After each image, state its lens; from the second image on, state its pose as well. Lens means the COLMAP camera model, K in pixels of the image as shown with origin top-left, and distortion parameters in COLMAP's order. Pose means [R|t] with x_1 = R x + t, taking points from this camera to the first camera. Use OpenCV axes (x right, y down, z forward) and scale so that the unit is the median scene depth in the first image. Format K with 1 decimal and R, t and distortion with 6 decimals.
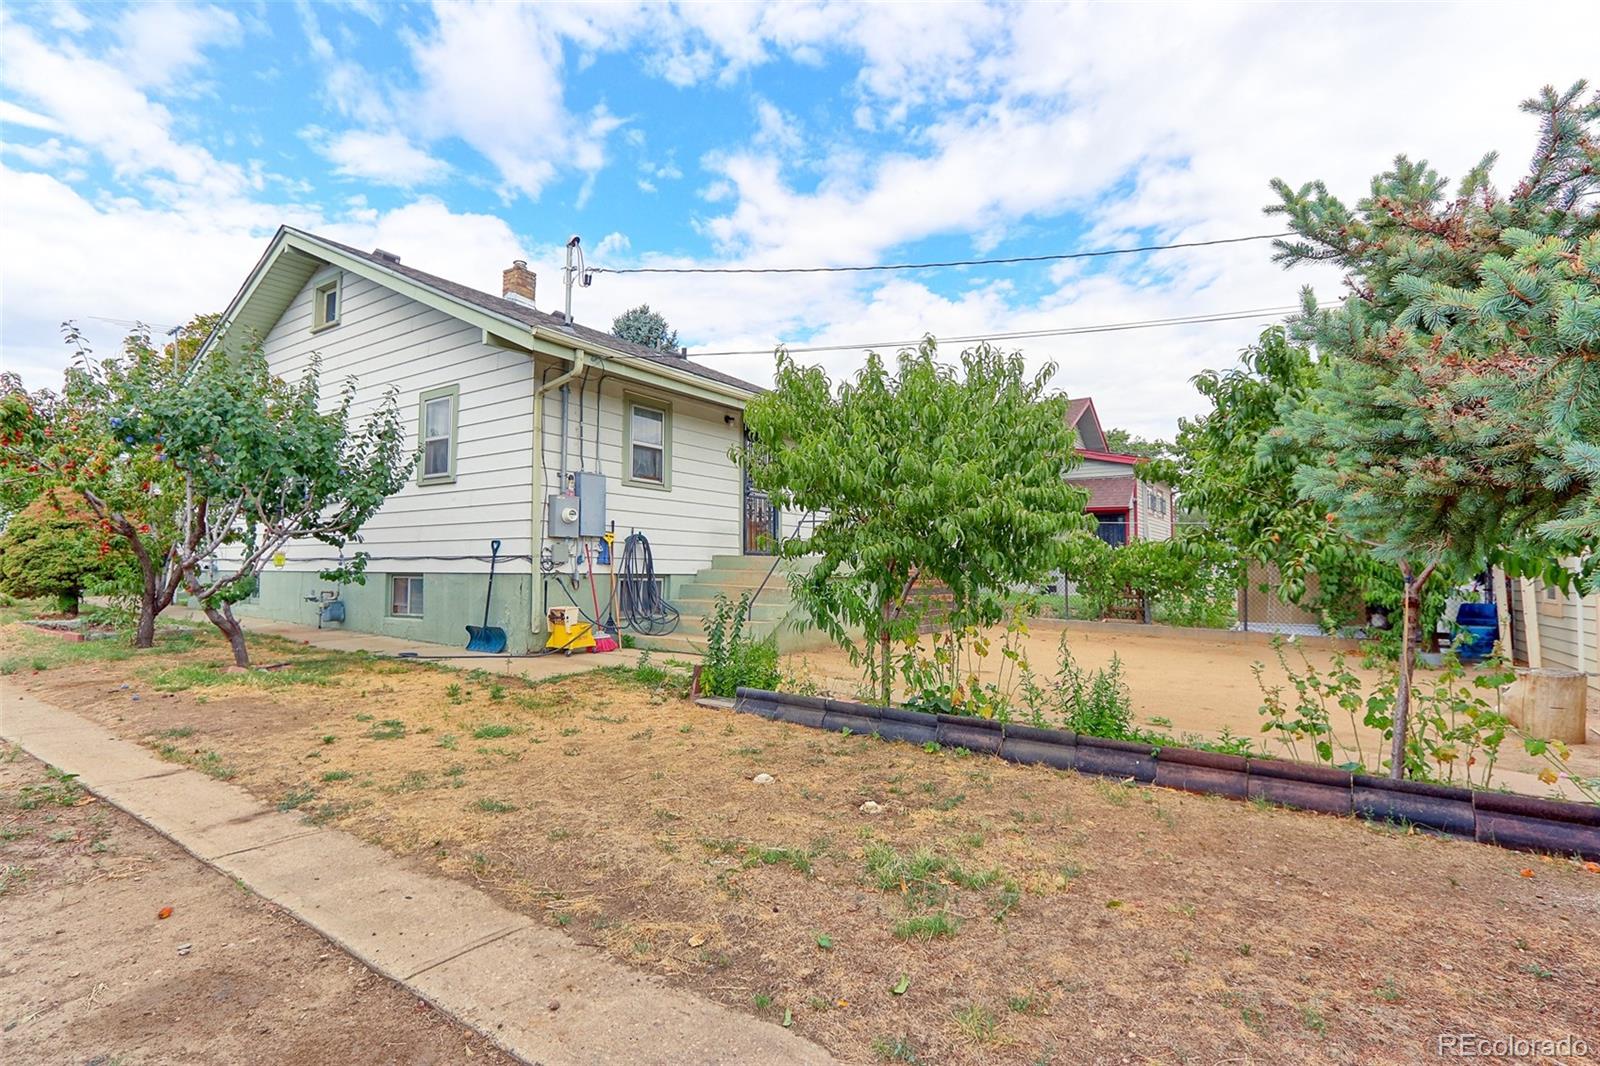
lens RADIAL K [[768.7, 0, 794.9], [0, 768.7, 529.7], [0, 0, 1]] dist [0.000272, 0.000863]
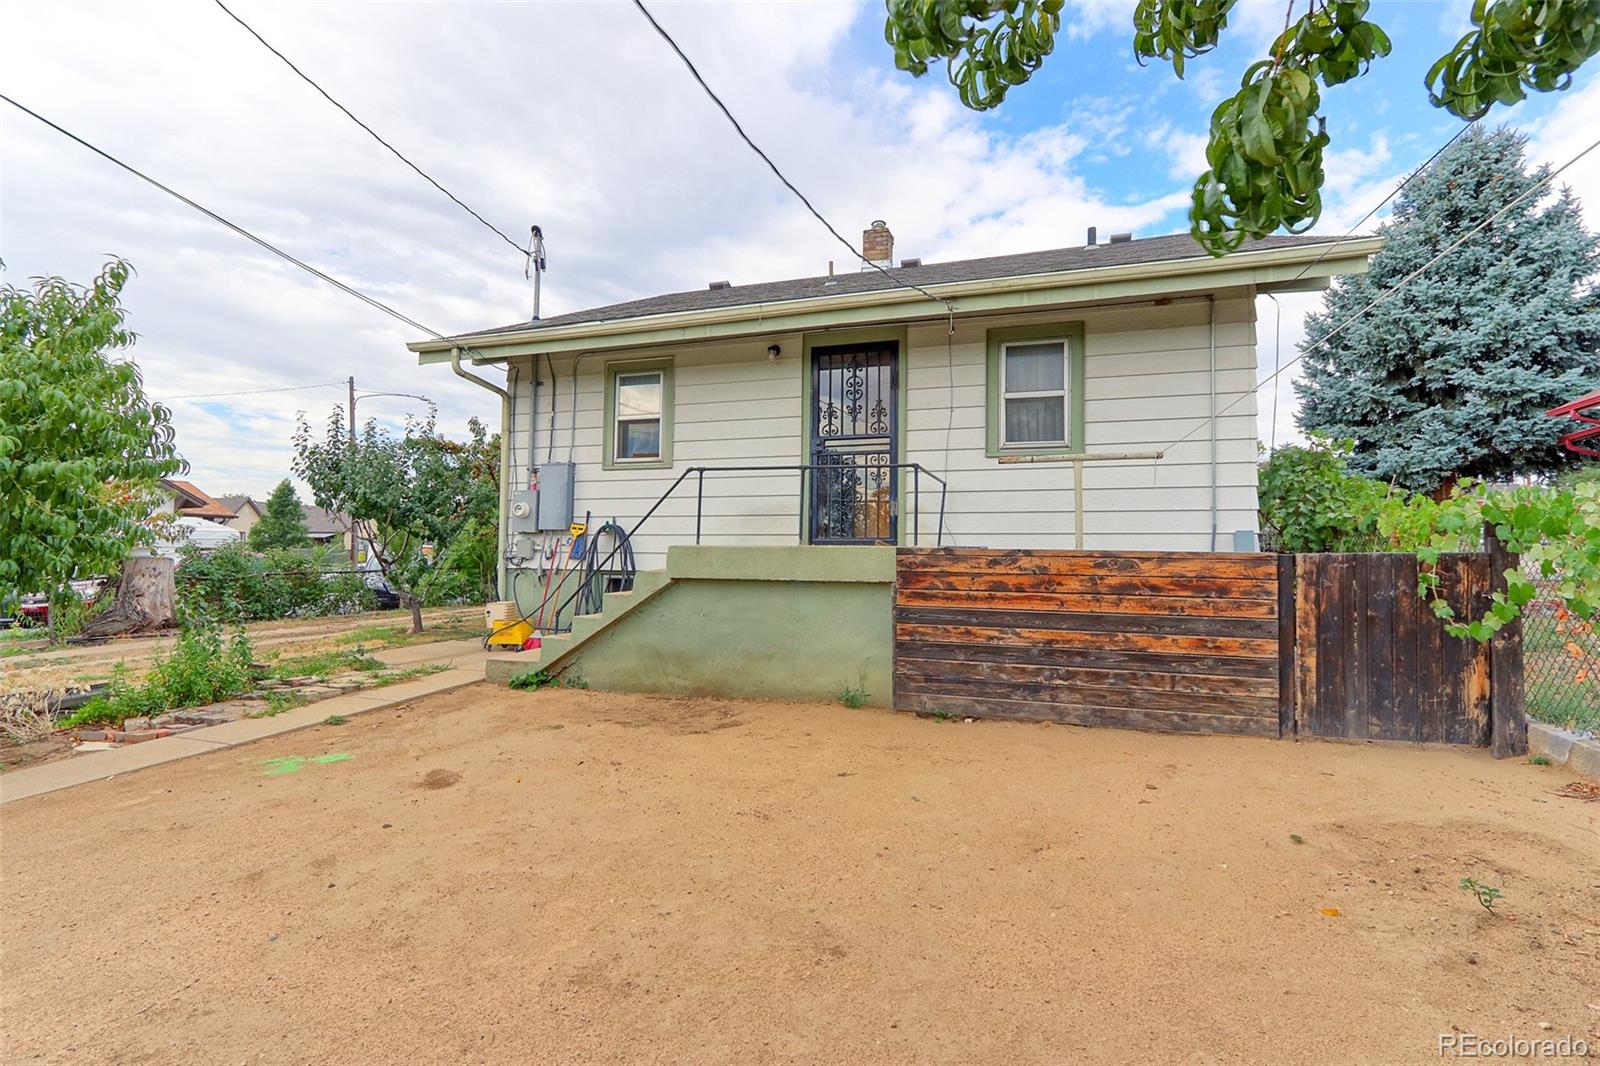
lens RADIAL K [[768.7, 0, 794.9], [0, 768.7, 529.7], [0, 0, 1]] dist [0.000272, 0.000863]
pose [[0.262429, -0.049033, -0.963705, 0.651249], [0.040411, 0.998390, -0.039794, 0.052263], [0.964105, -0.028501, 0.263988, 0.934024]]
